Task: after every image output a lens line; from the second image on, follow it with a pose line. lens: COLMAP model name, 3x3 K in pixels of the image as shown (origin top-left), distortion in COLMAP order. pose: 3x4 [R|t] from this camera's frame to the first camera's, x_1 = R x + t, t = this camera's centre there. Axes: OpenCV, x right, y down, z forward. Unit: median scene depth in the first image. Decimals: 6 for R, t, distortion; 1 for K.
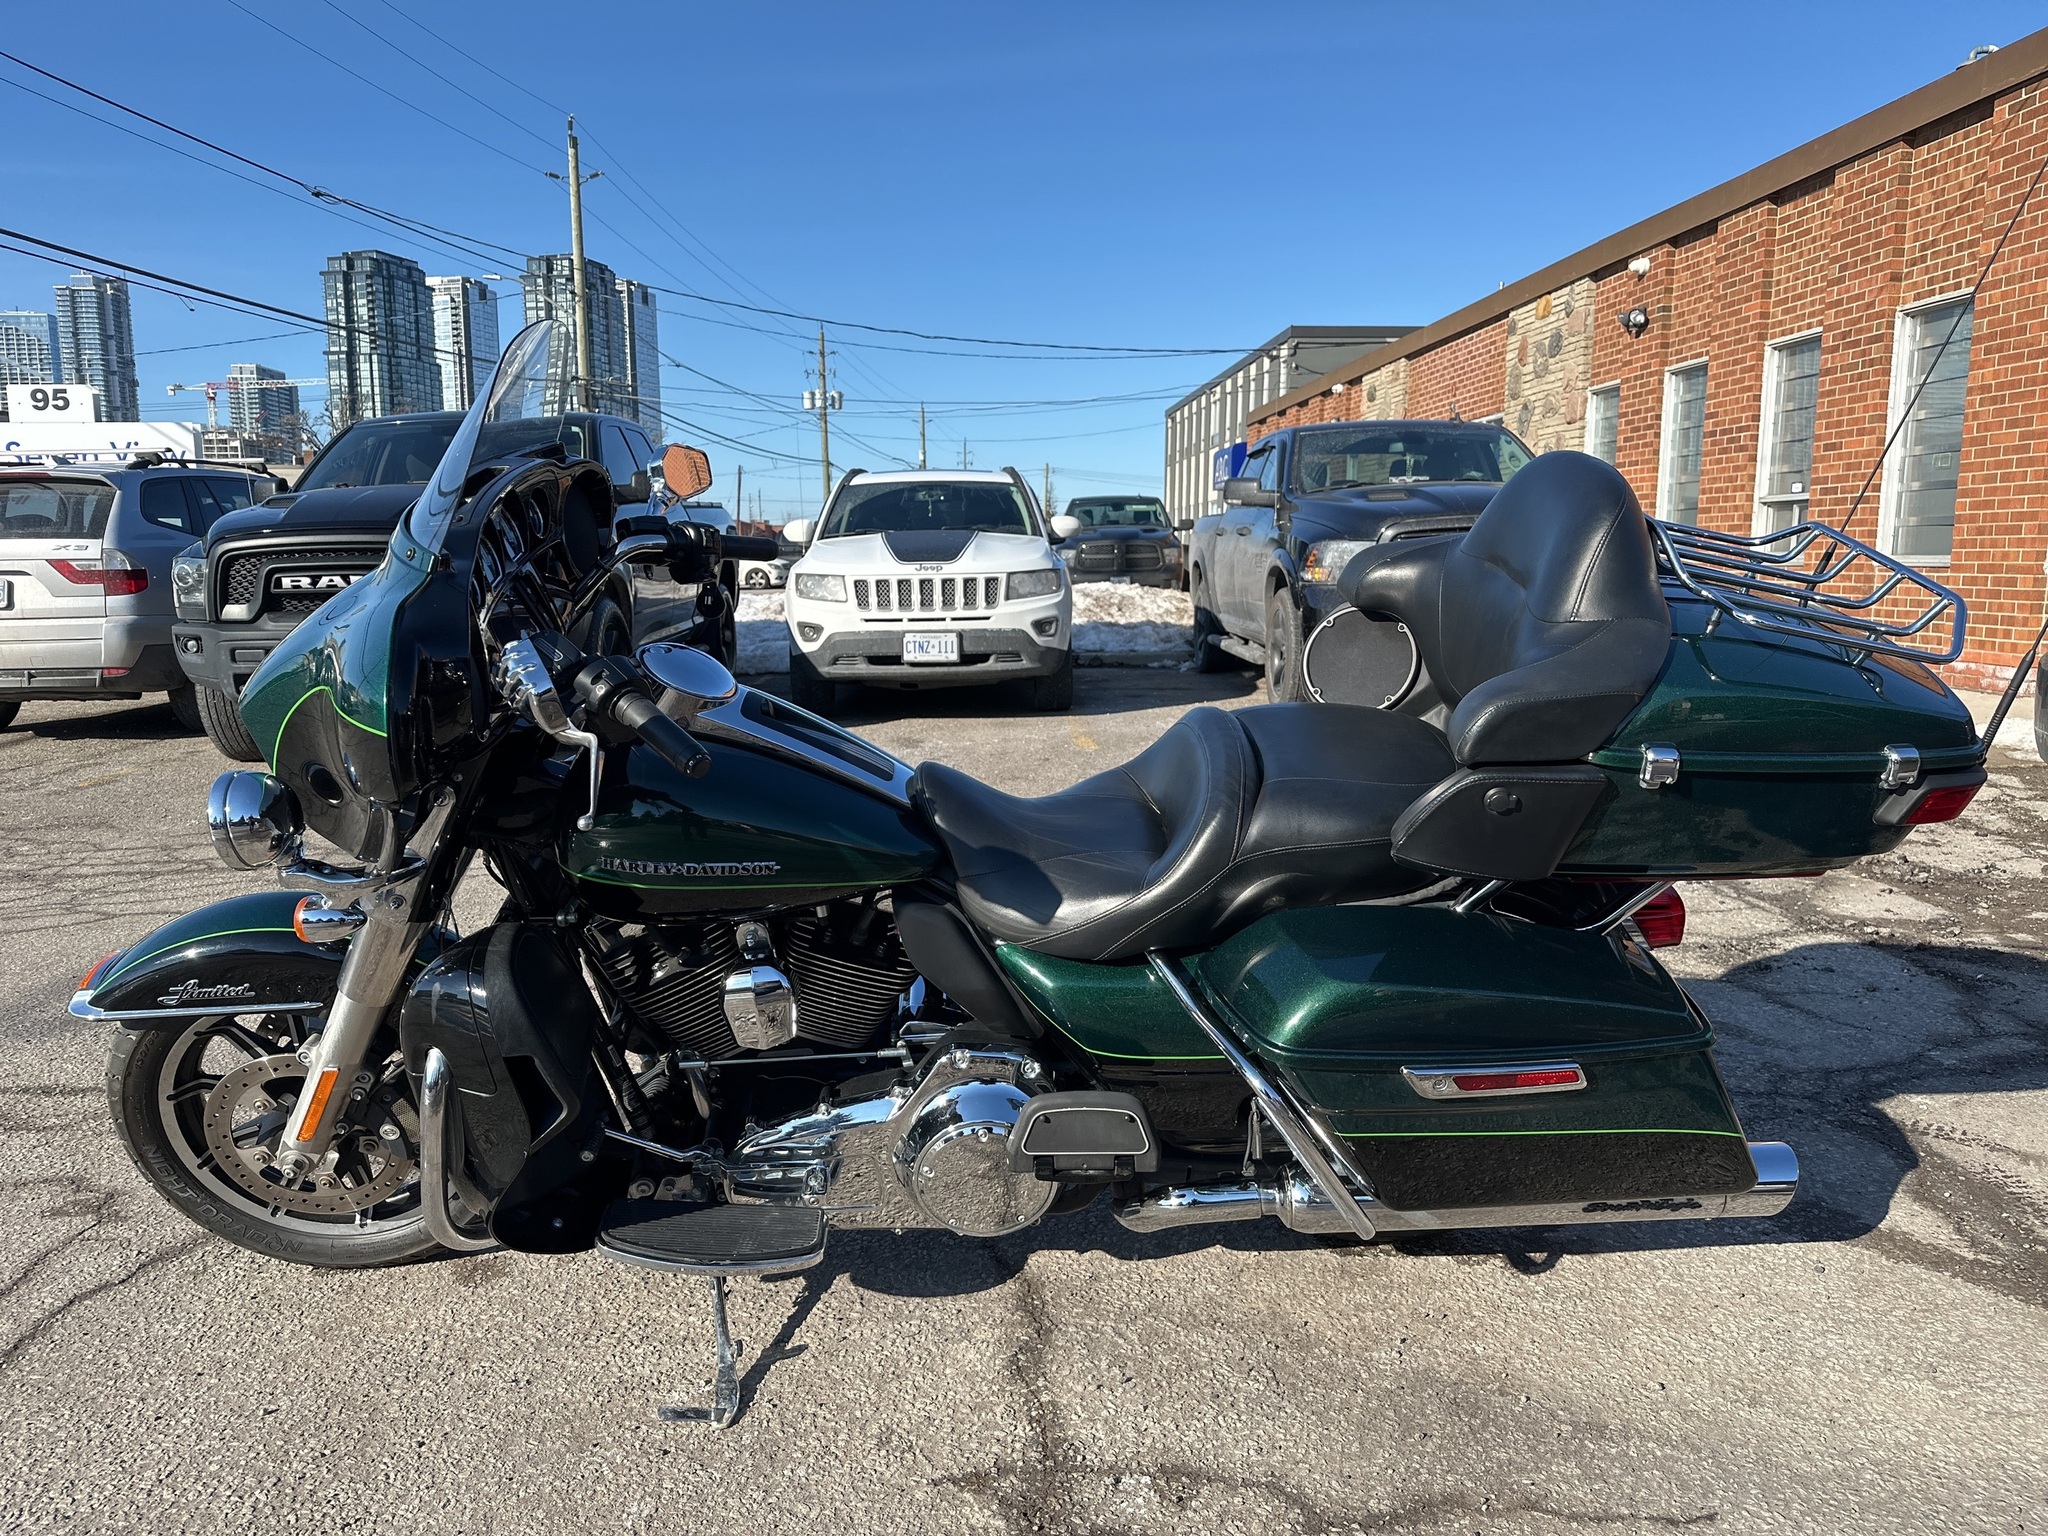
lens RADIAL K [[1433.7, 0, 1037.4], [0, 1433.7, 792.5], [0, 0, 1]] dist [0.007287, -0.016977]
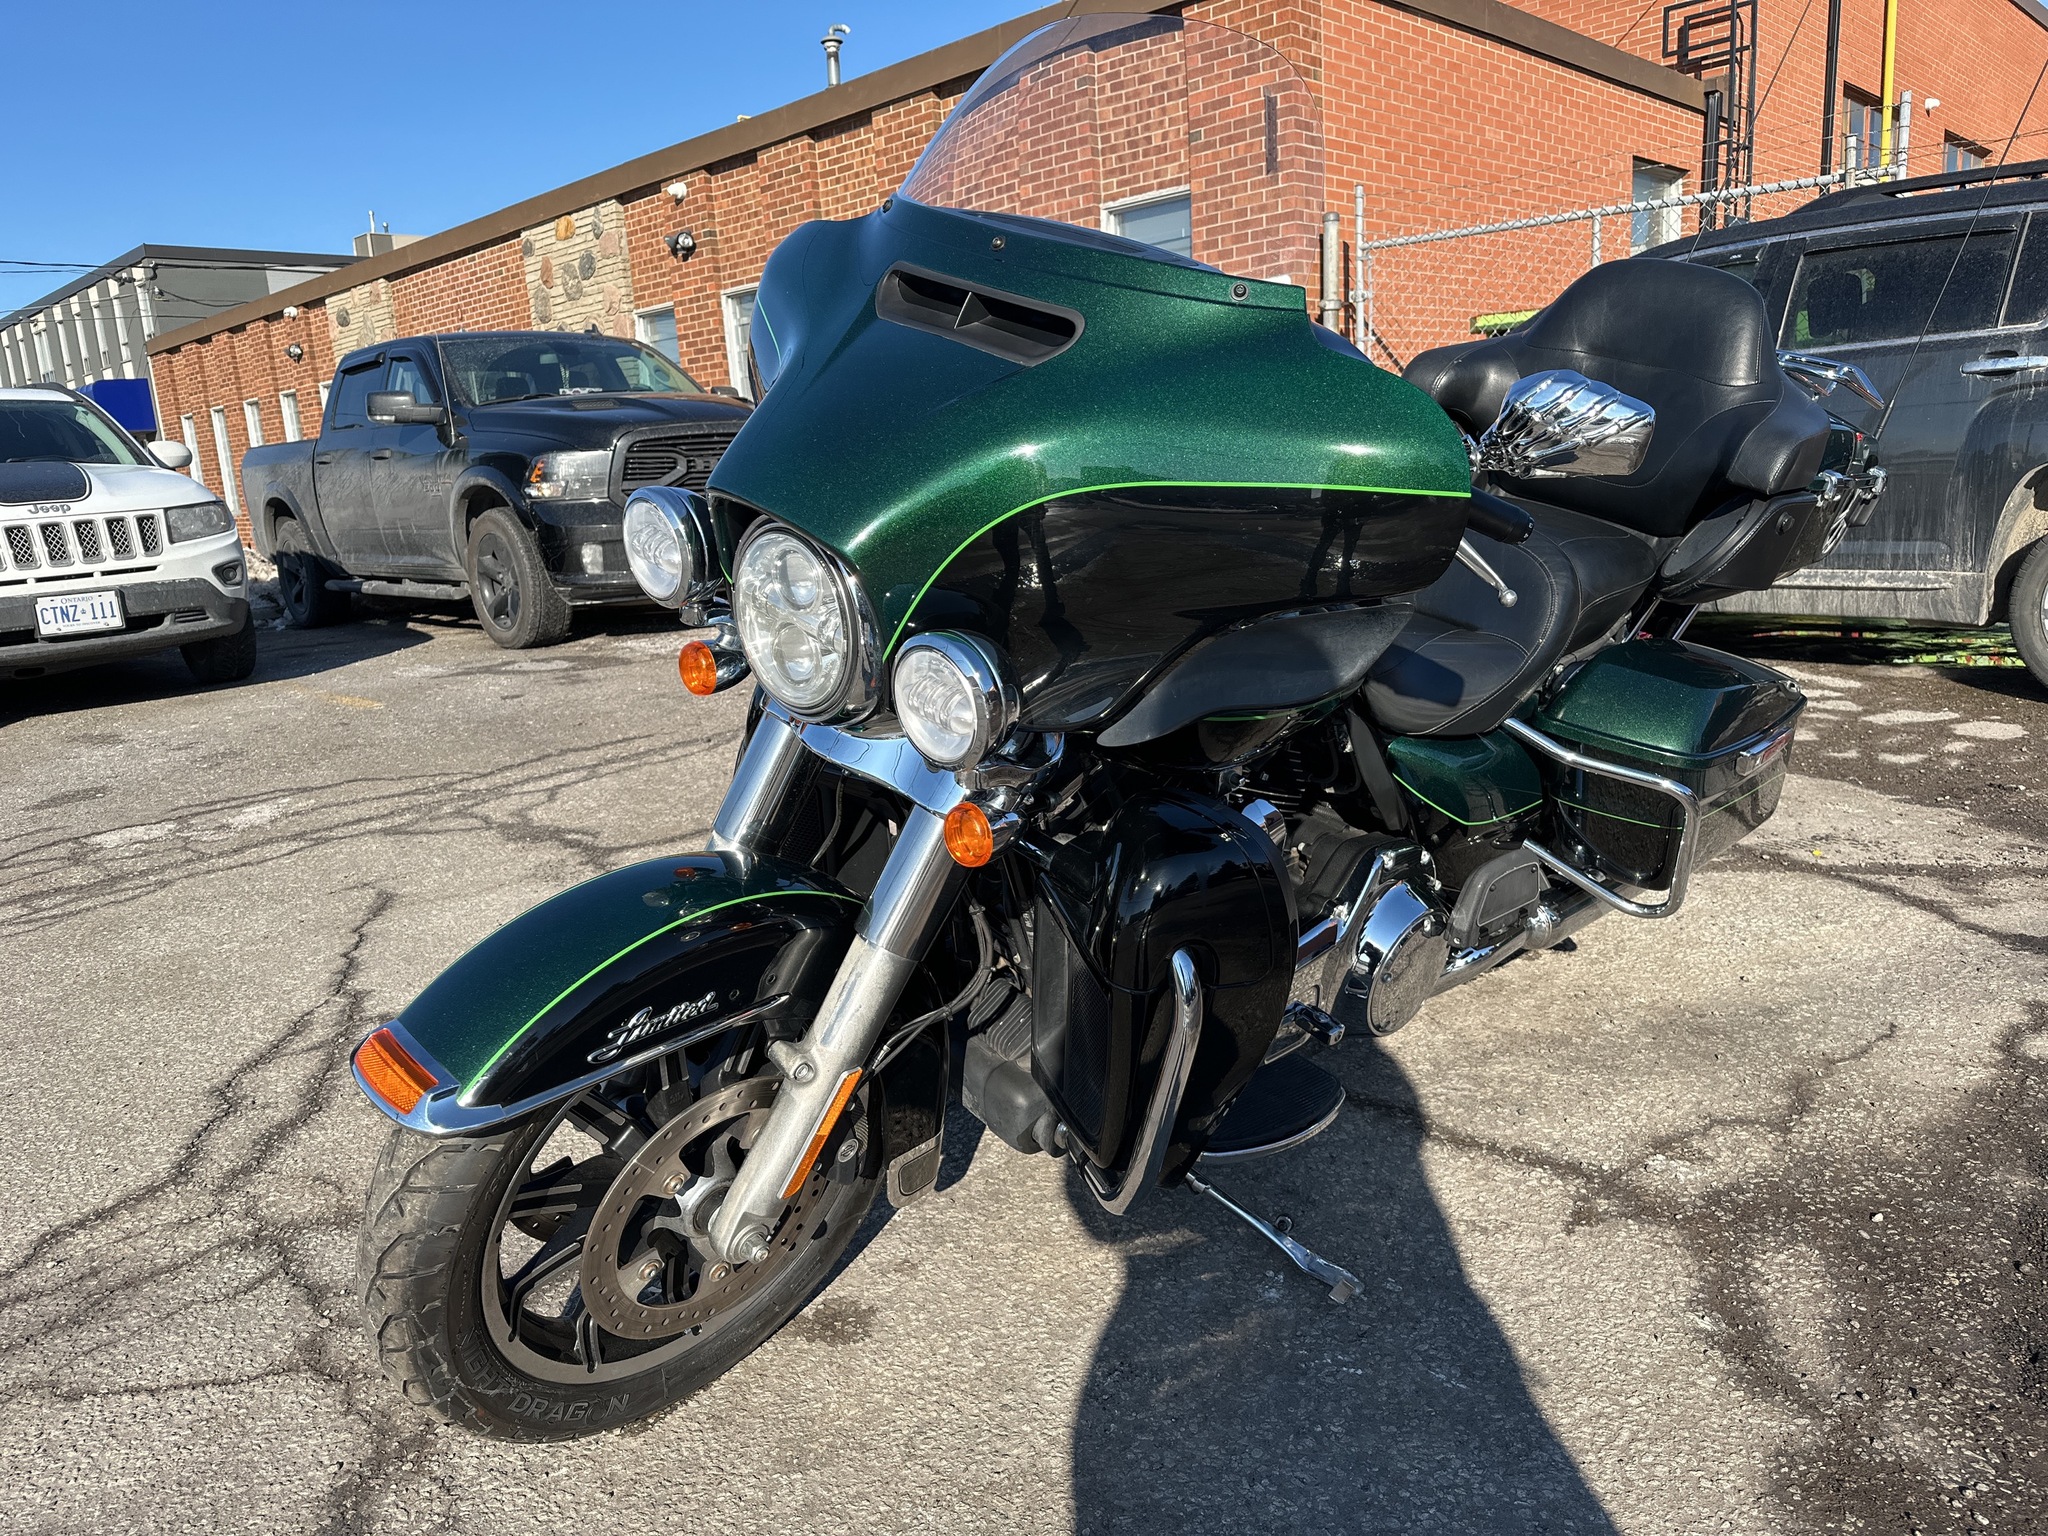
lens RADIAL K [[1433.7, 0, 1037.4], [0, 1433.7, 792.5], [0, 0, 1]] dist [0.007287, -0.016977]
pose [[0.736789, -0.187945, 0.649476, -0.153479], [0.166159, 0.981462, 0.095518, 0.002461], [-0.655388, 0.037540, 0.754359, 0.075489]]
